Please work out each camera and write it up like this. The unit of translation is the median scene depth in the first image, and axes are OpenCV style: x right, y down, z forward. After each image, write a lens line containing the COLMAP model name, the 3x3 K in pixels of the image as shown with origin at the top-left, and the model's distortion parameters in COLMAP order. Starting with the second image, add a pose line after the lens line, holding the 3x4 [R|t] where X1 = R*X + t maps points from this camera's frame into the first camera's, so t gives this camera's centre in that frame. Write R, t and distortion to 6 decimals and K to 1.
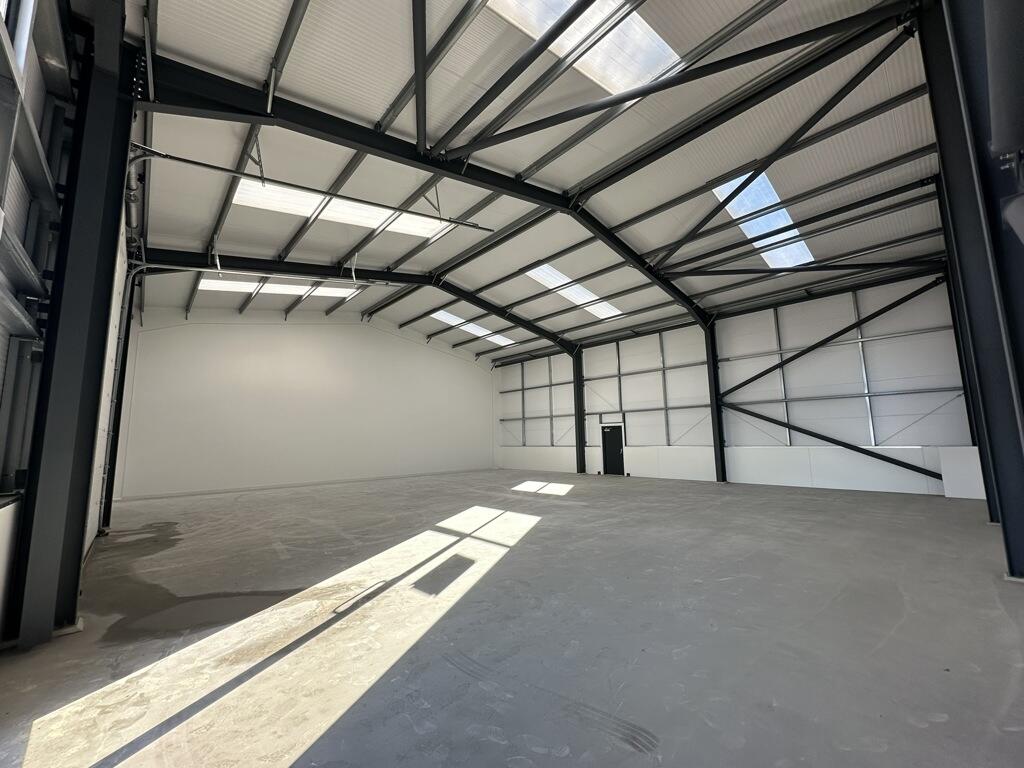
lens RADIAL K [[421.9, 0, 528.0], [0, 421.9, 388.5], [0, 0, 1]] dist [-0.020728, -0.000178]
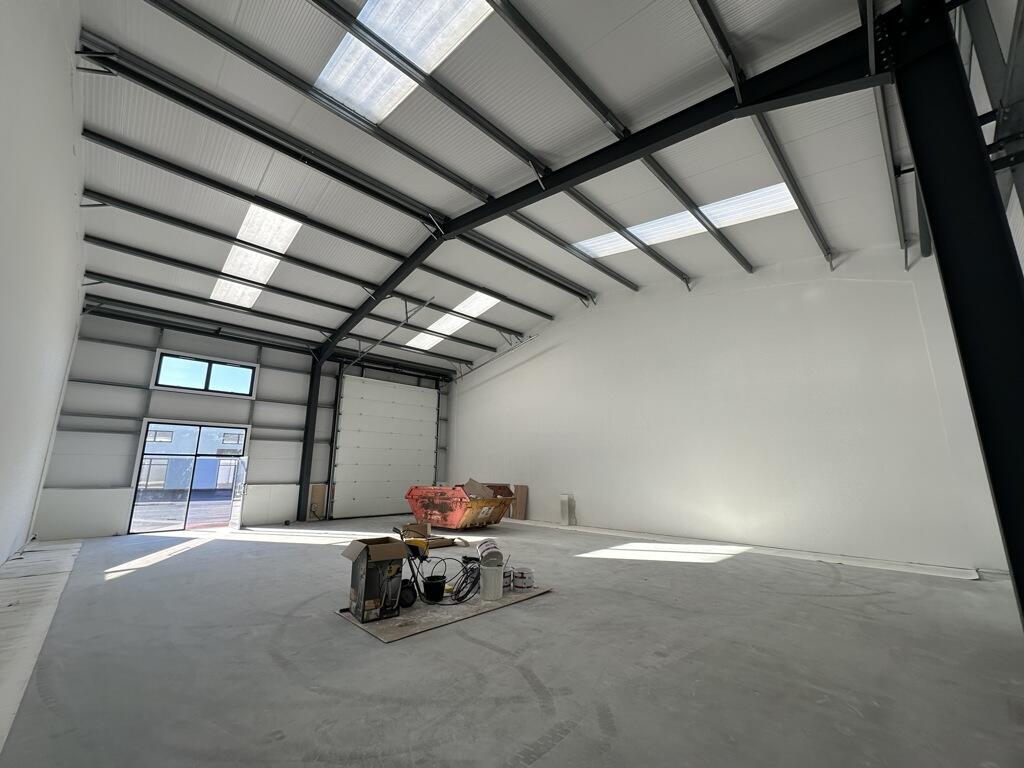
lens RADIAL K [[405.5, 0, 512.8], [0, 405.5, 386.5], [0, 0, 1]] dist [-0.000489, 0.000068]
pose [[-0.023914, 0.226278, 0.973769, -0.730165], [-0.118018, 0.966598, -0.227510, 0.108878], [-0.992724, -0.120363, 0.003590, 0.777719]]
